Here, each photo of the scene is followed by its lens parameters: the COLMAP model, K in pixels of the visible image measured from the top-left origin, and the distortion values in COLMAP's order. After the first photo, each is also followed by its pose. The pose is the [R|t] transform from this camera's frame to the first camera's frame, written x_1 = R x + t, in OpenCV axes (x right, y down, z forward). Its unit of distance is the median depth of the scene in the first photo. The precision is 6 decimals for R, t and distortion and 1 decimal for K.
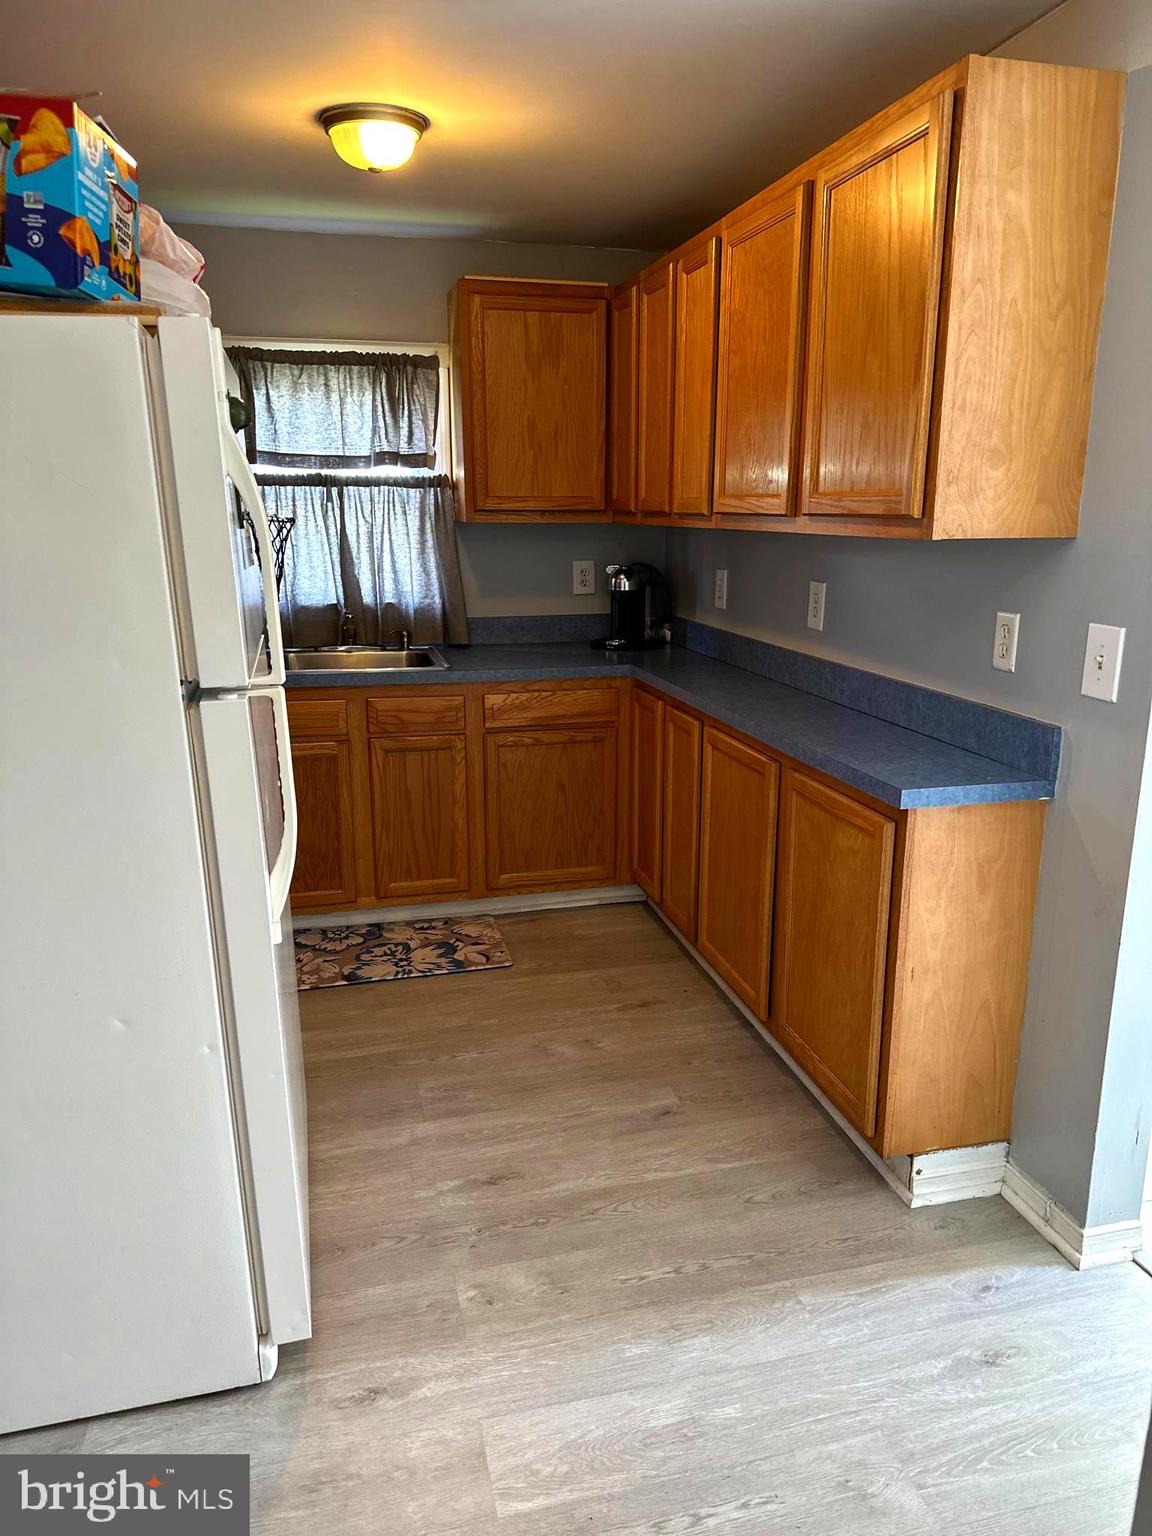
lens RADIAL K [[1094.3, 0, 579.3], [0, 1094.3, 773.4], [0, 0, 1]] dist [0.122634, -0.134089]
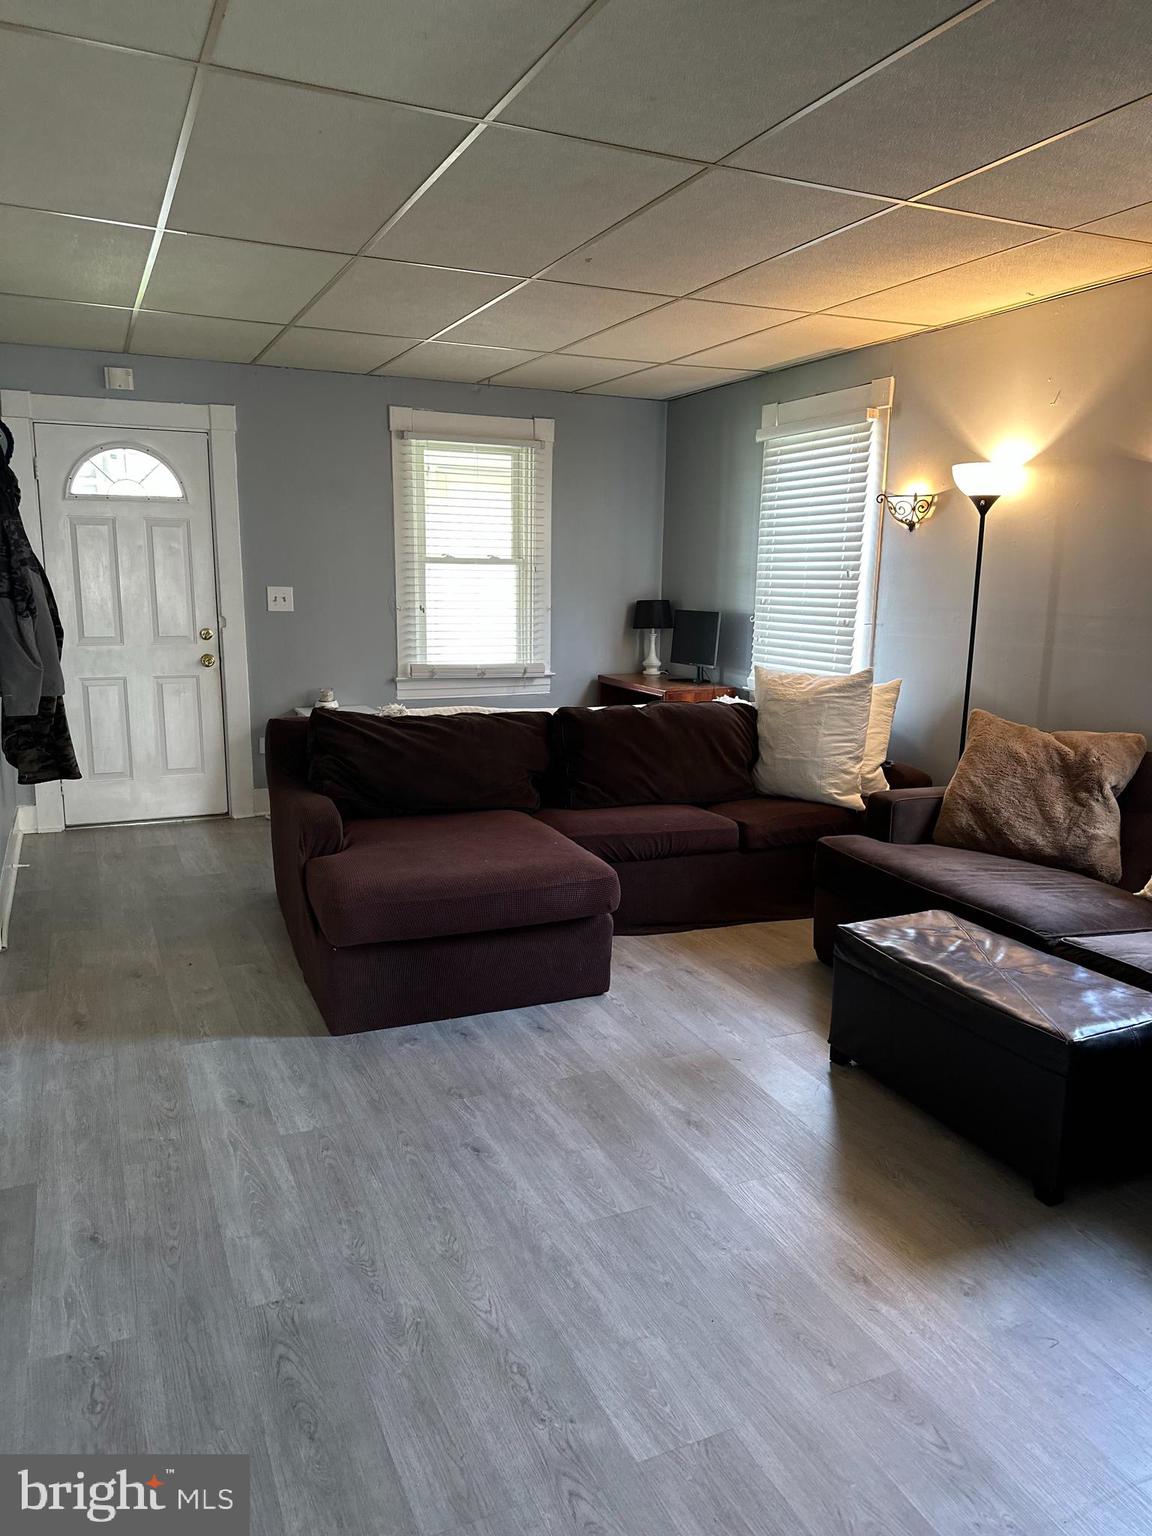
lens RADIAL K [[1085.5, 0, 561.2], [0, 1085.5, 772.1], [0, 0, 1]] dist [0.101153, -0.114707]
pose [[-0.171544, -0.192010, 0.966284, -0.678443], [0.234096, 0.944787, 0.229297, -0.196361], [-0.956960, 0.265538, -0.117123, 0.815211]]
